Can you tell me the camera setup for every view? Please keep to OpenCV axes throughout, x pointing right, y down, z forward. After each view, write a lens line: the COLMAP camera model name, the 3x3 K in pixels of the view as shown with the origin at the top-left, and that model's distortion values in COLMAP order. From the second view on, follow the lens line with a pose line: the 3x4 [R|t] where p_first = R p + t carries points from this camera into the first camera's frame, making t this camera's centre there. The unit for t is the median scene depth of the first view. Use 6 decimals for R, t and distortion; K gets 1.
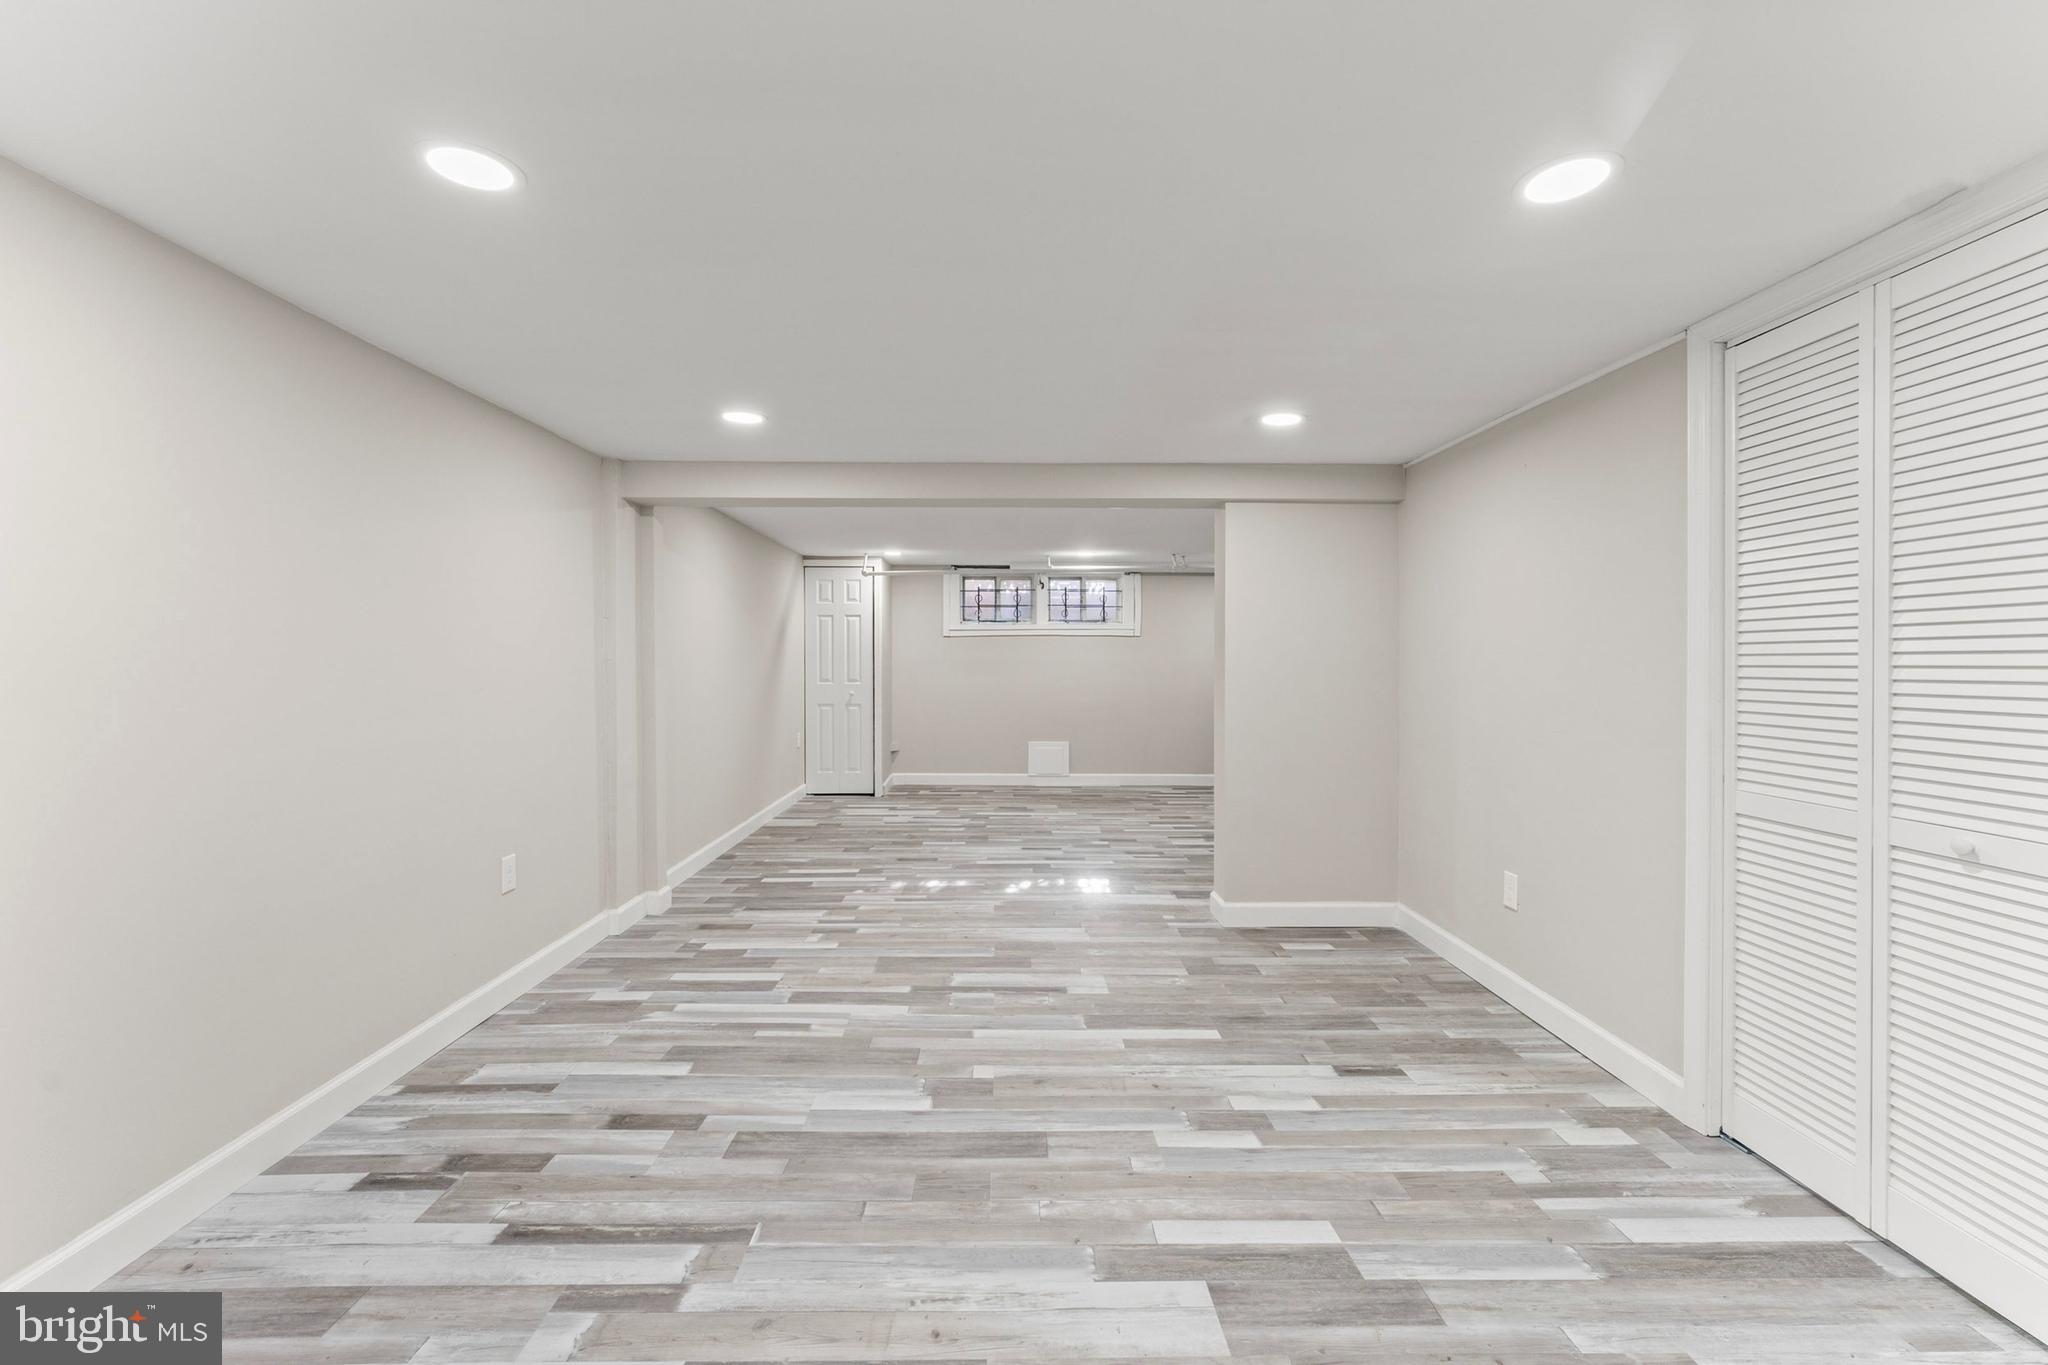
lens RADIAL K [[792.6, 0, 1027.6], [0, 792.6, 664.5], [0, 0, 1]] dist [-0.000780, -0.000109]
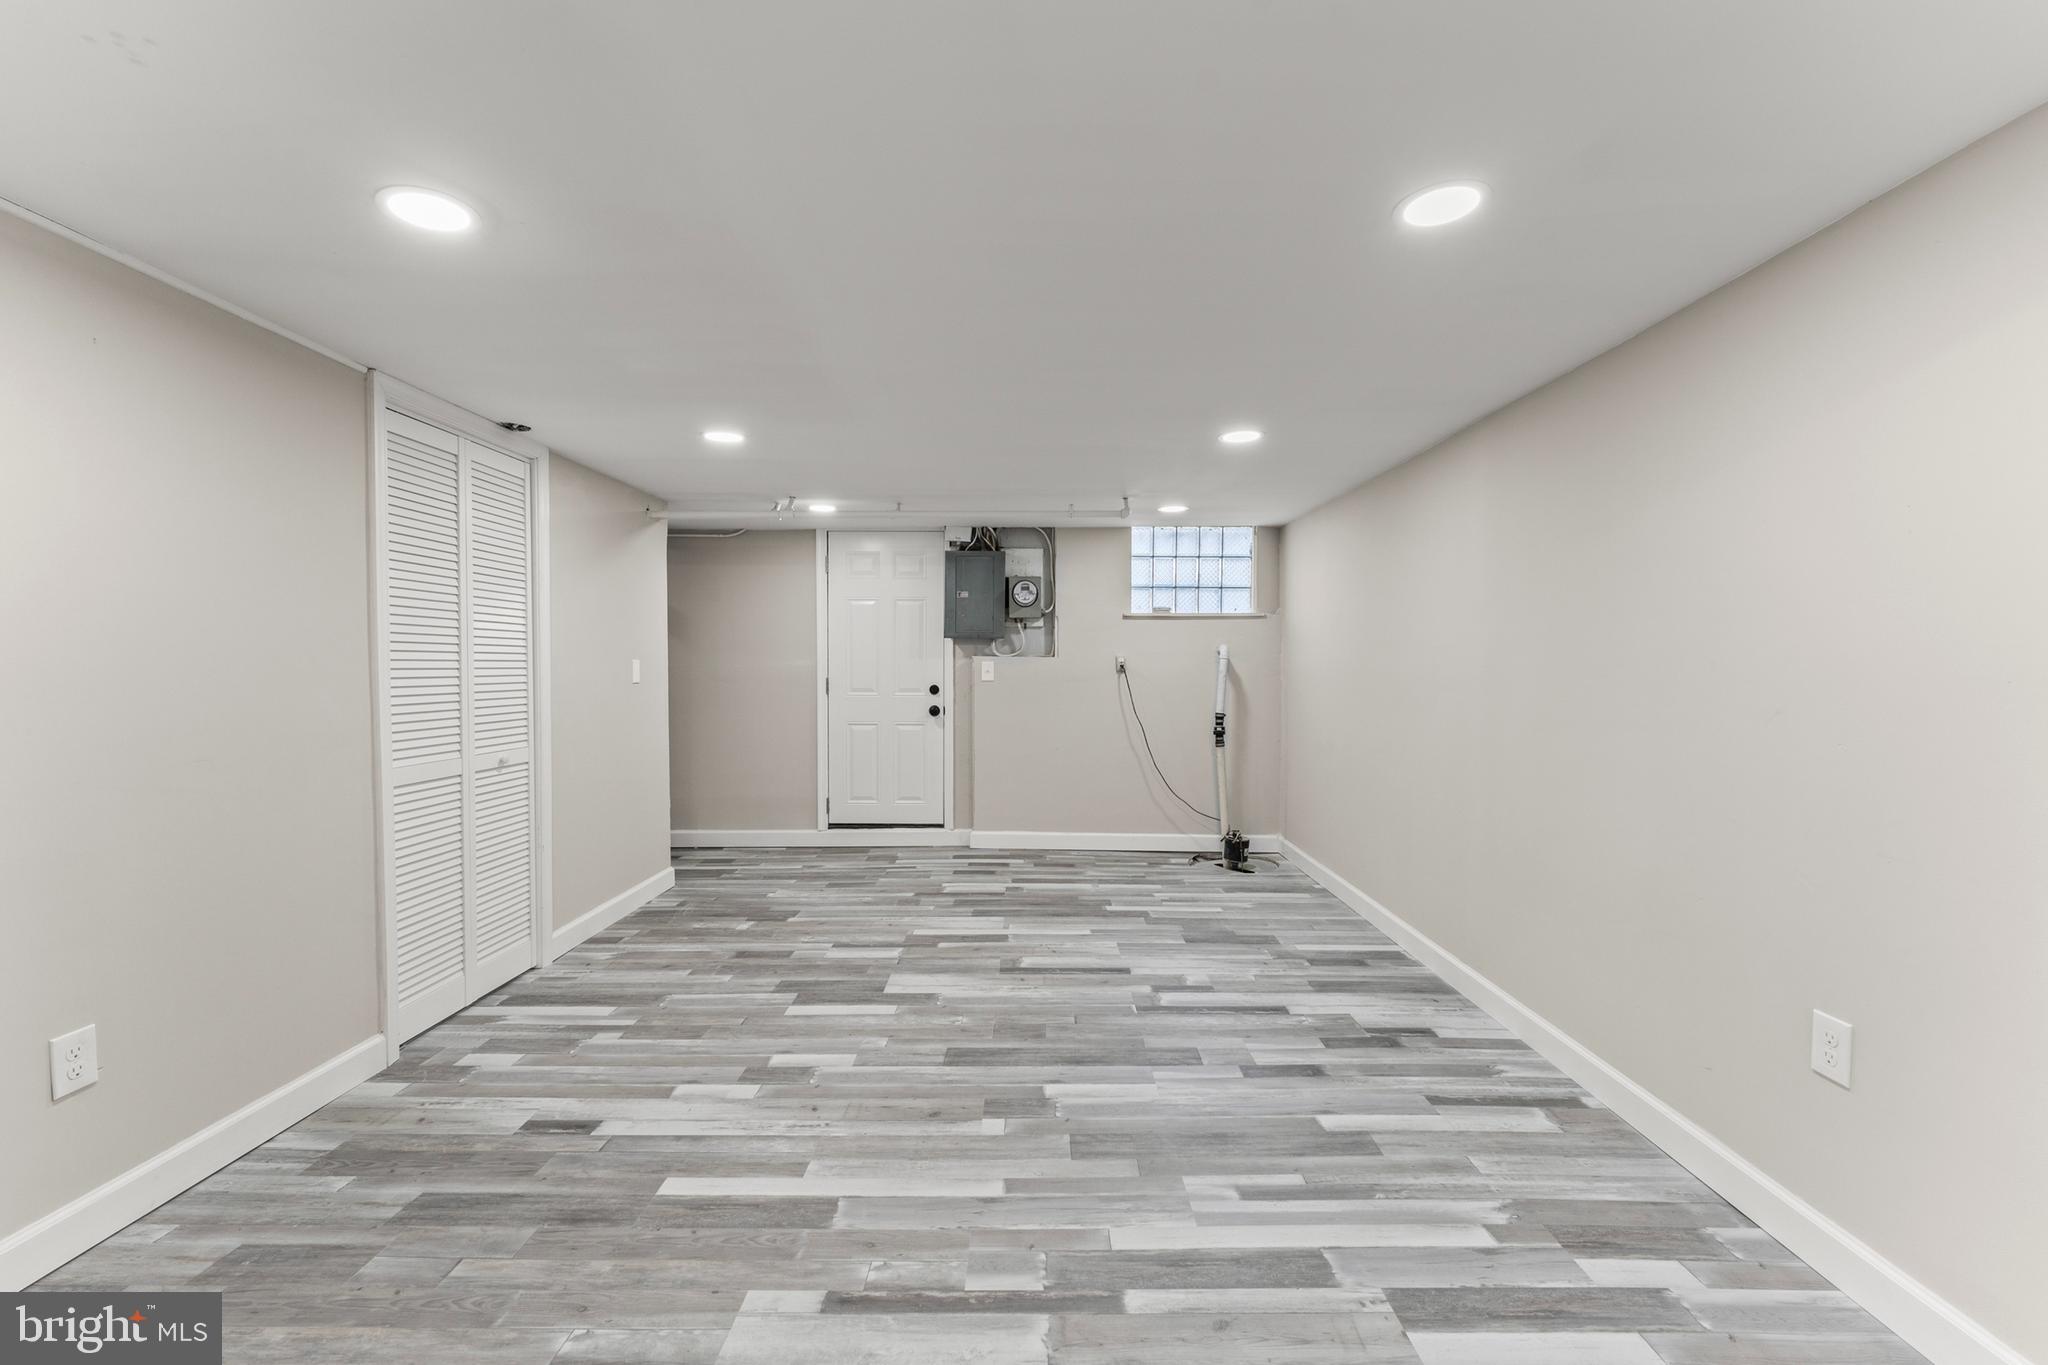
lens RADIAL K [[792.6, 0, 1027.6], [0, 792.6, 664.5], [0, 0, 1]] dist [-0.000780, -0.000109]
pose [[-0.999126, -0.002748, 0.041712, -0.149545], [-0.002670, 0.999995, 0.001916, -0.009833], [-0.041717, 0.001803, -0.999128, 2.165695]]
